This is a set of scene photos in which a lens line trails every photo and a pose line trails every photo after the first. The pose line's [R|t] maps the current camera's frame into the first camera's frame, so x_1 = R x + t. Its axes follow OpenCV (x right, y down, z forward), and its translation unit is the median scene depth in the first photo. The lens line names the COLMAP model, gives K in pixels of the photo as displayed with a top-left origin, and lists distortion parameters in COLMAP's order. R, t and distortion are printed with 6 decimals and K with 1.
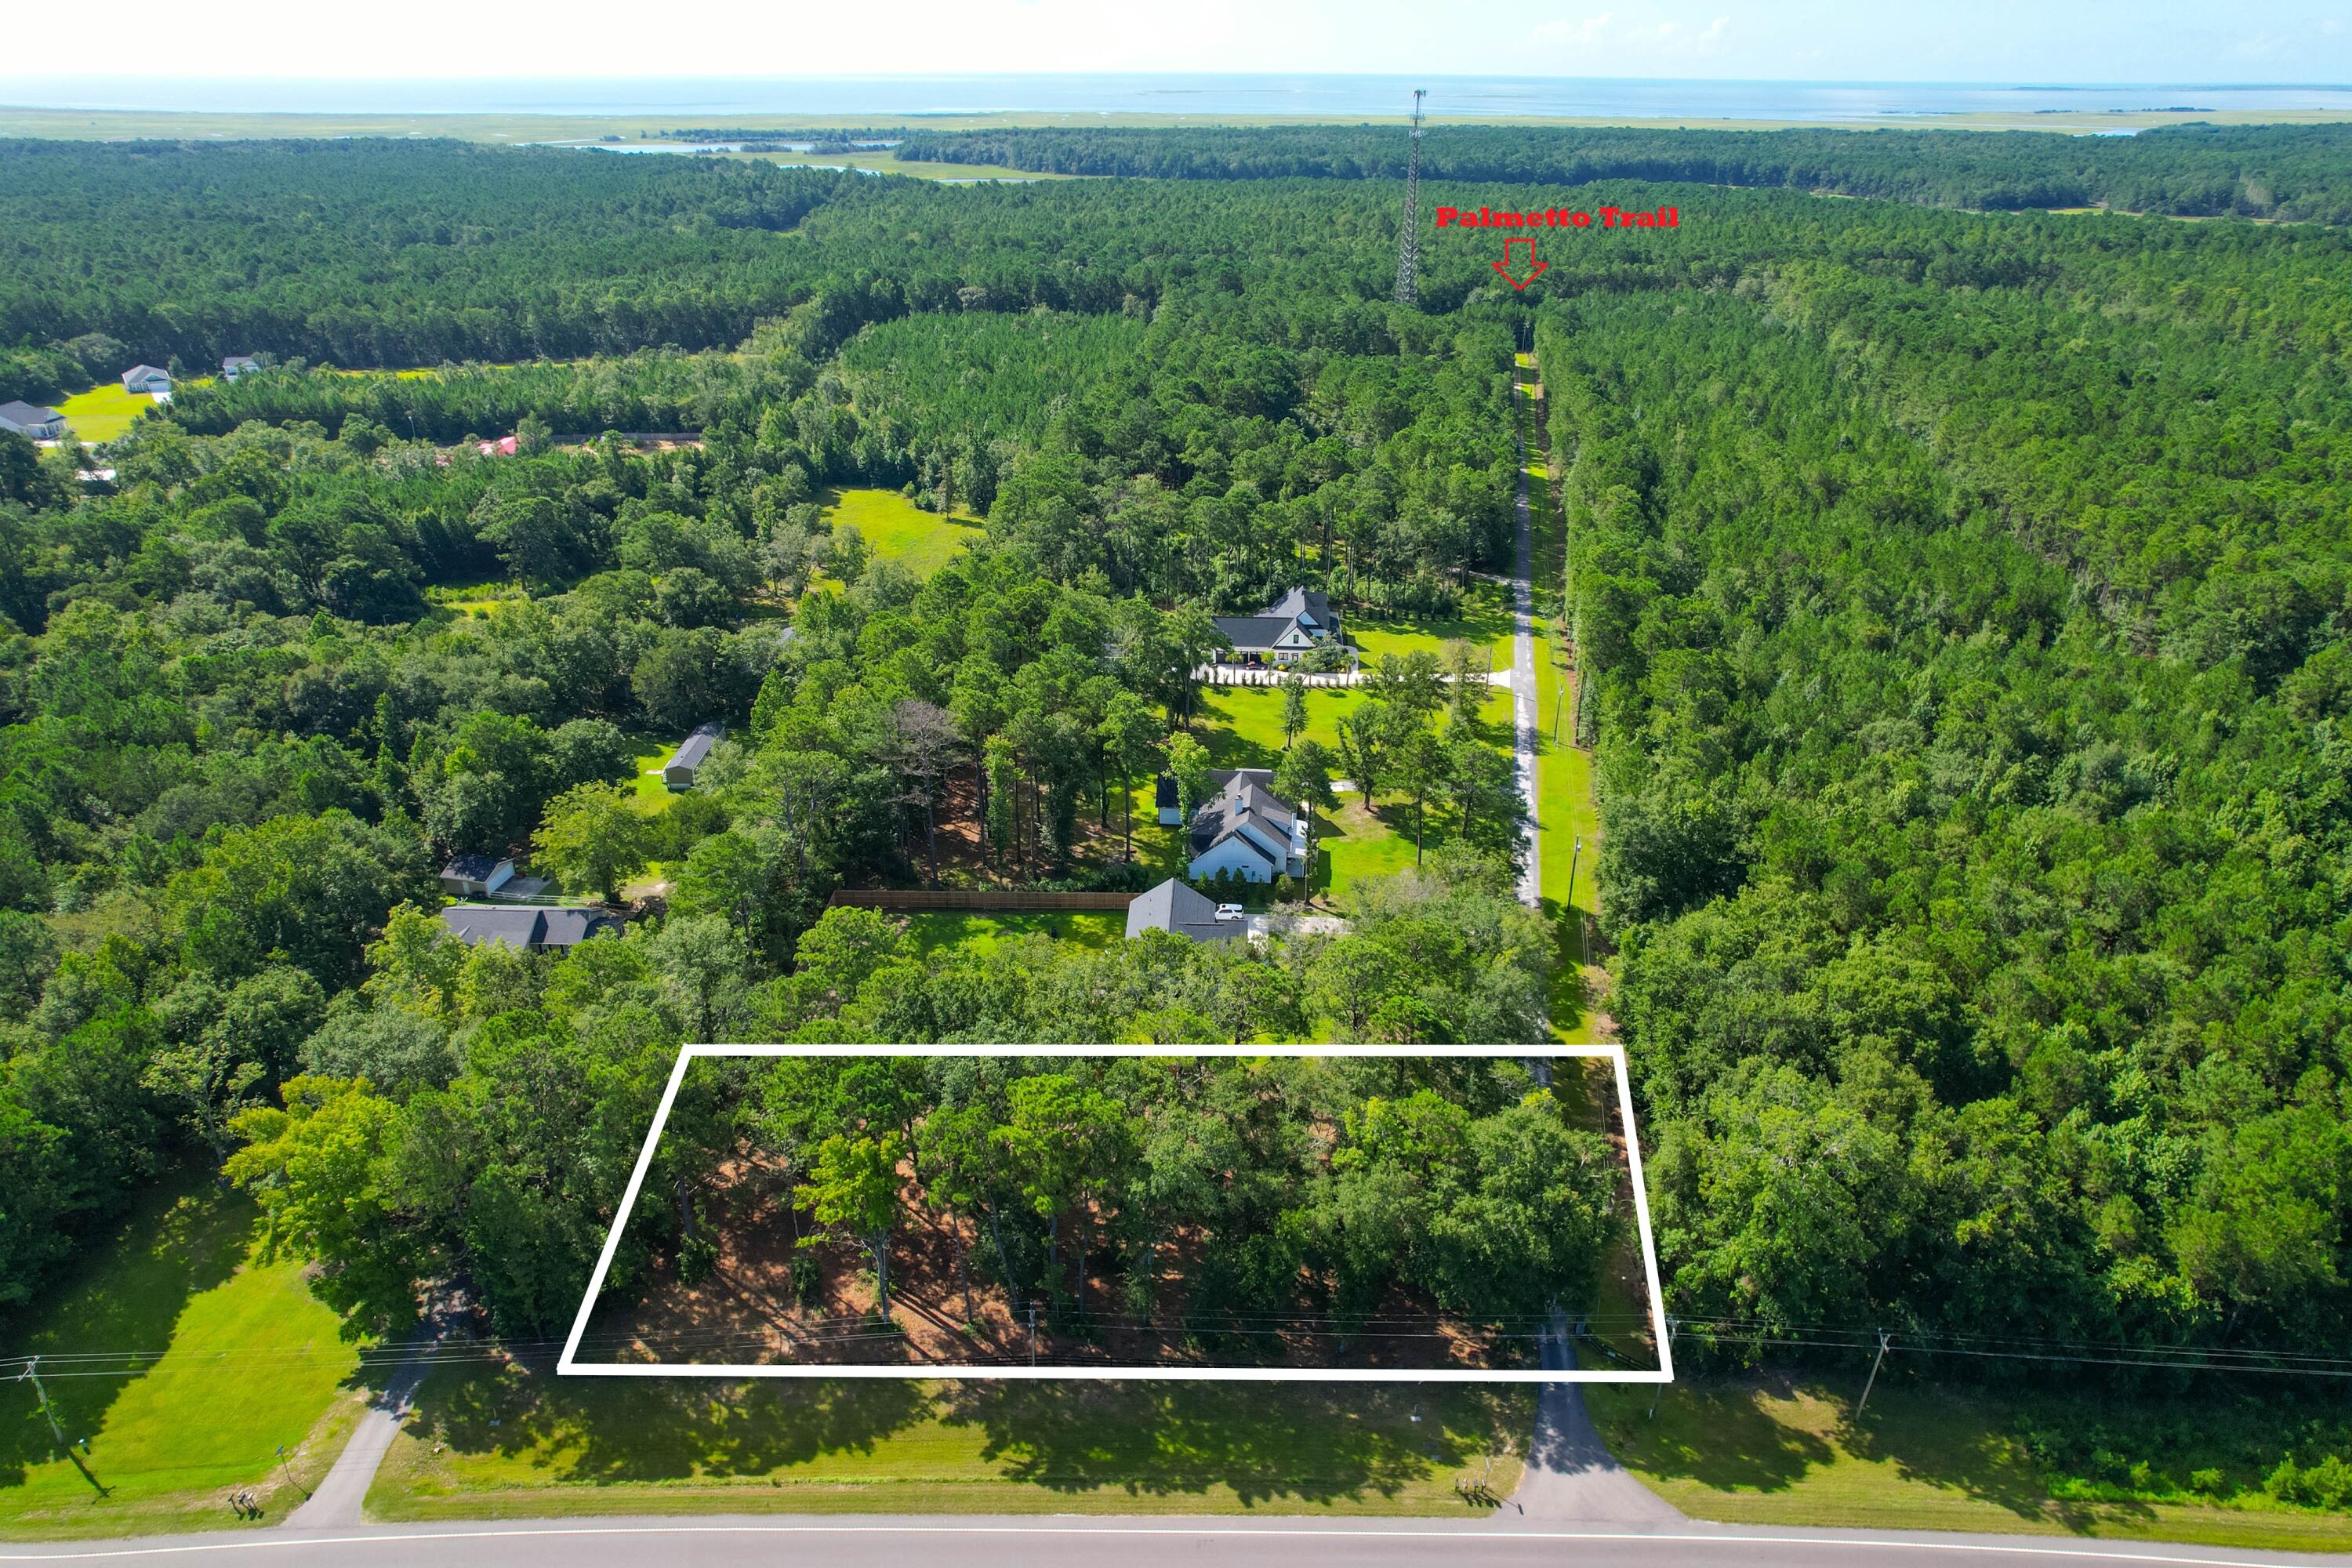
lens RADIAL K [[1506.5, 0, 1178.4], [0, 1506.5, 750.4], [0, 0, 1]] dist [-0.088714, 0.085761]
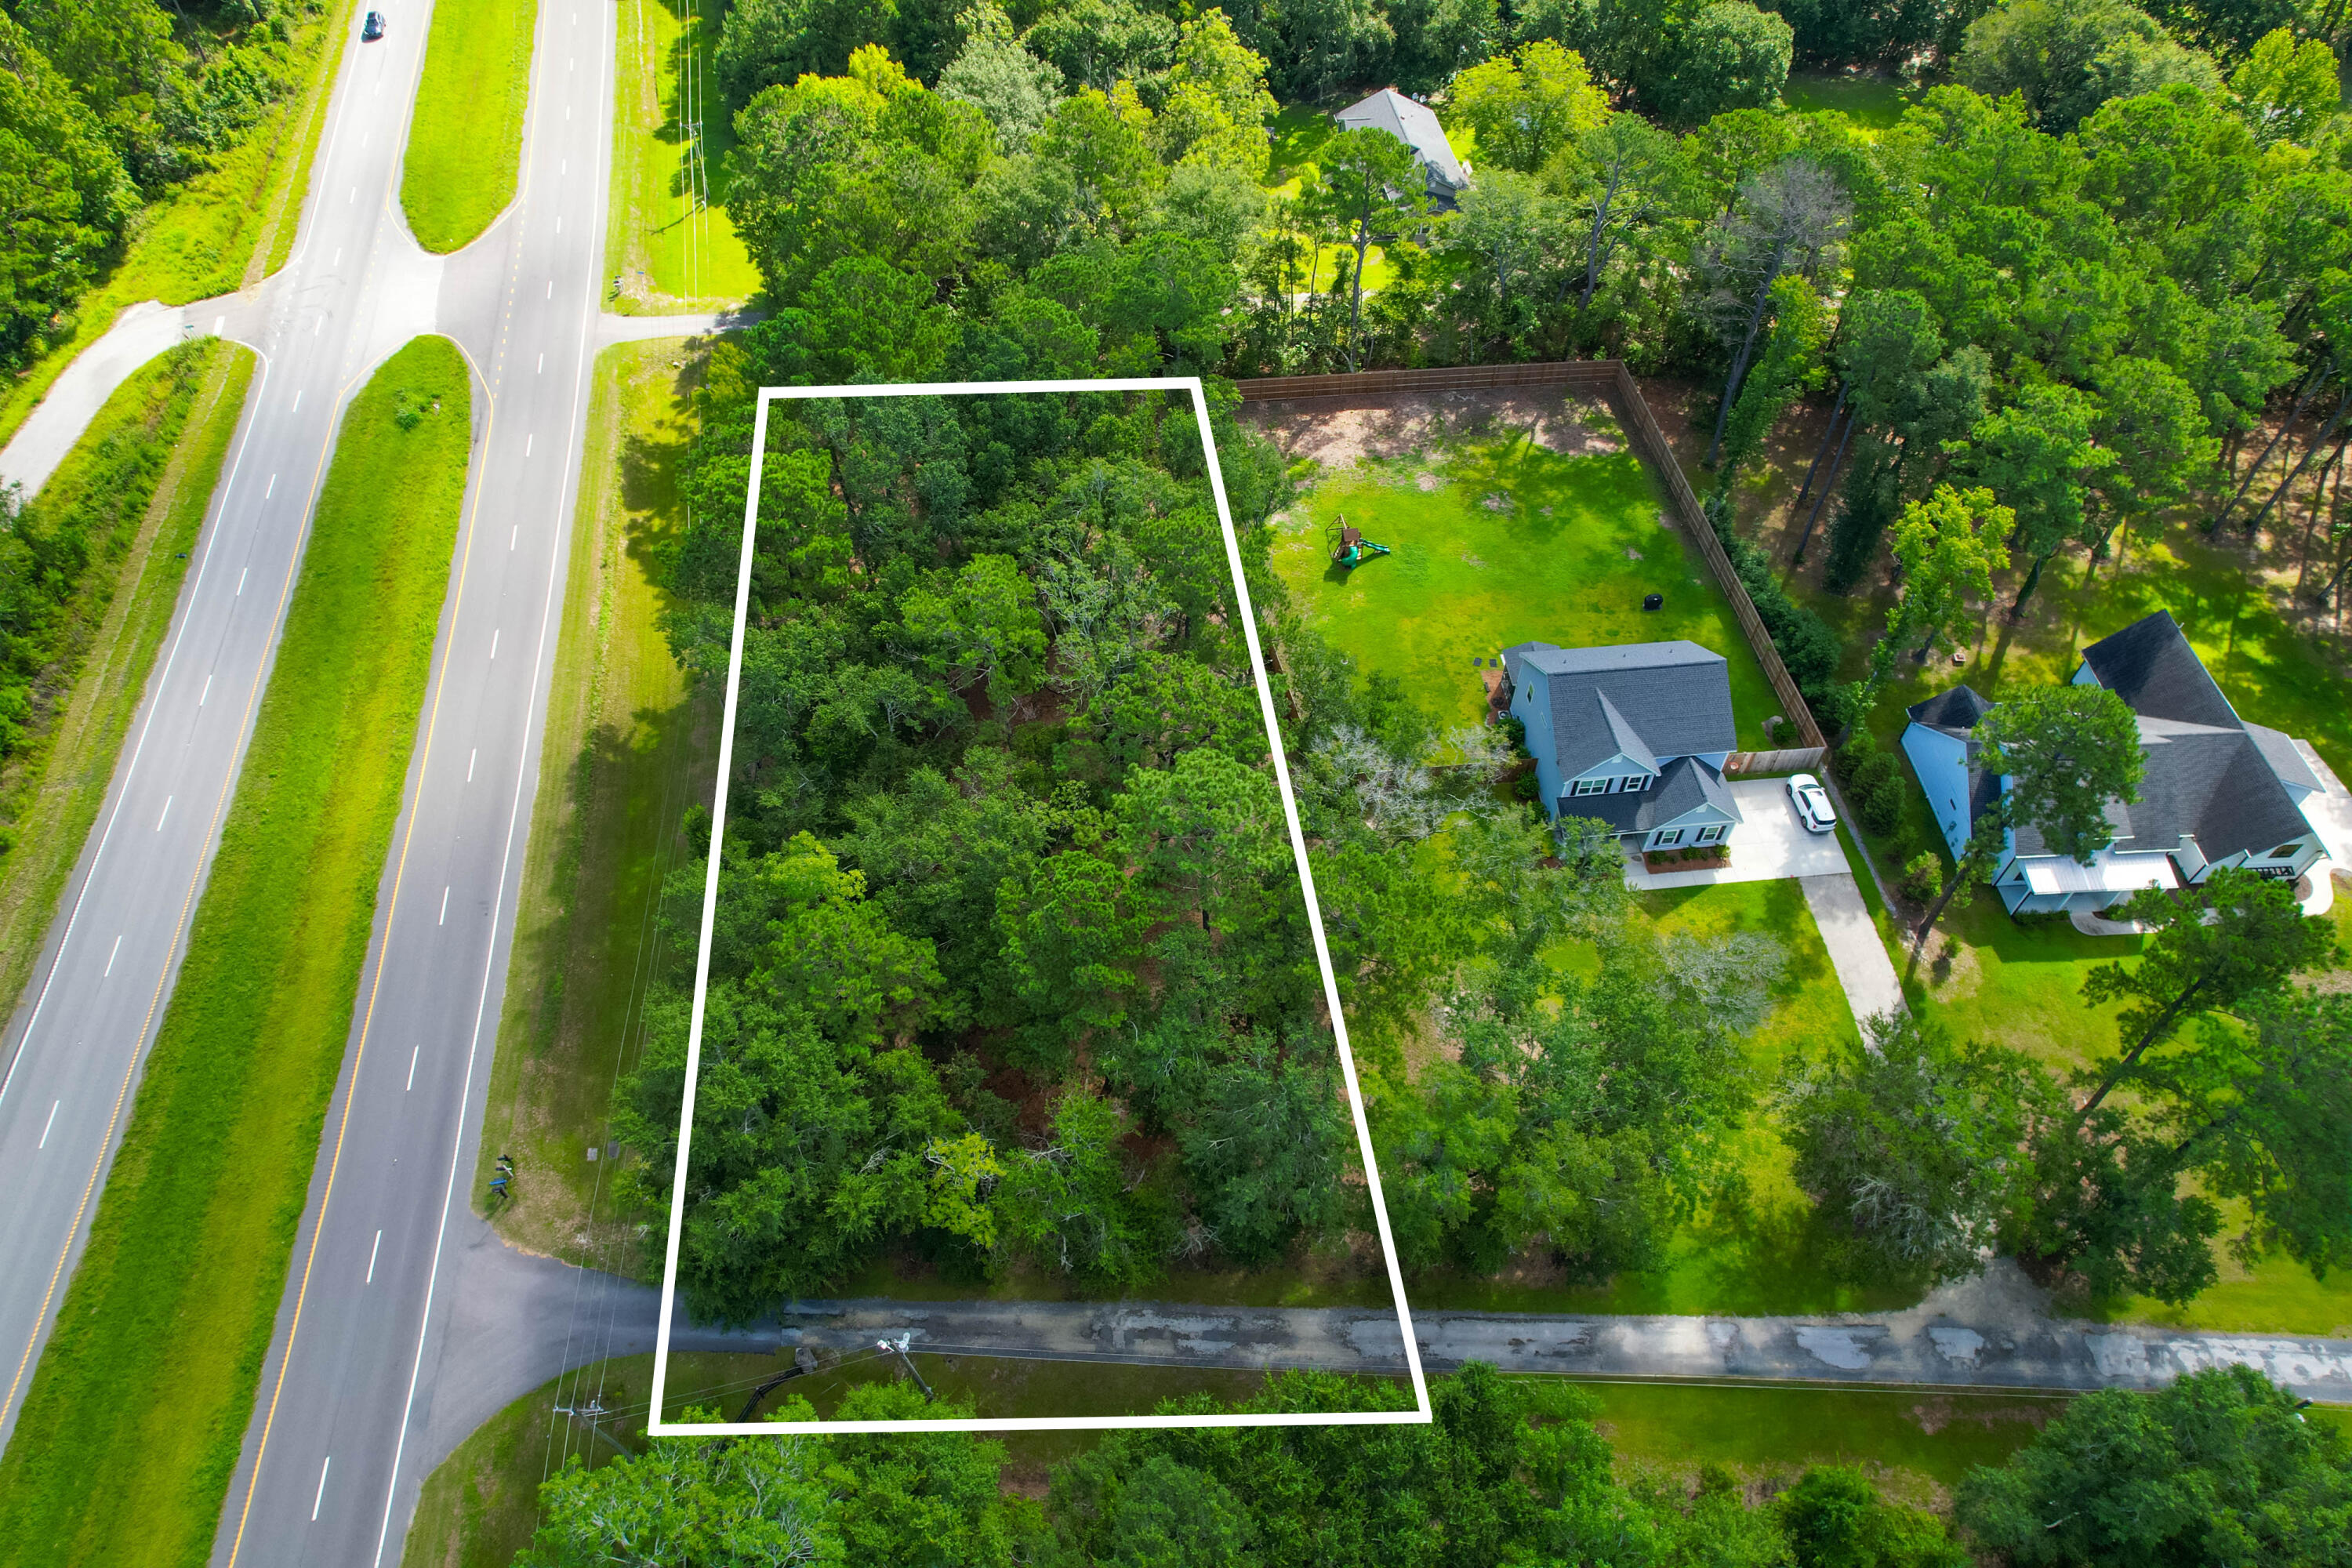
lens RADIAL K [[1482.8, 0, 1176.0], [0, 1482.8, 784.0], [0, 0, 1]] dist [-0.076077, 0.070224]
pose [[0.142704, 0.767246, -0.625275, 0.478196], [-0.410595, 0.620707, 0.667933, -0.230108], [0.900582, 0.161418, 0.403605, 0.832191]]
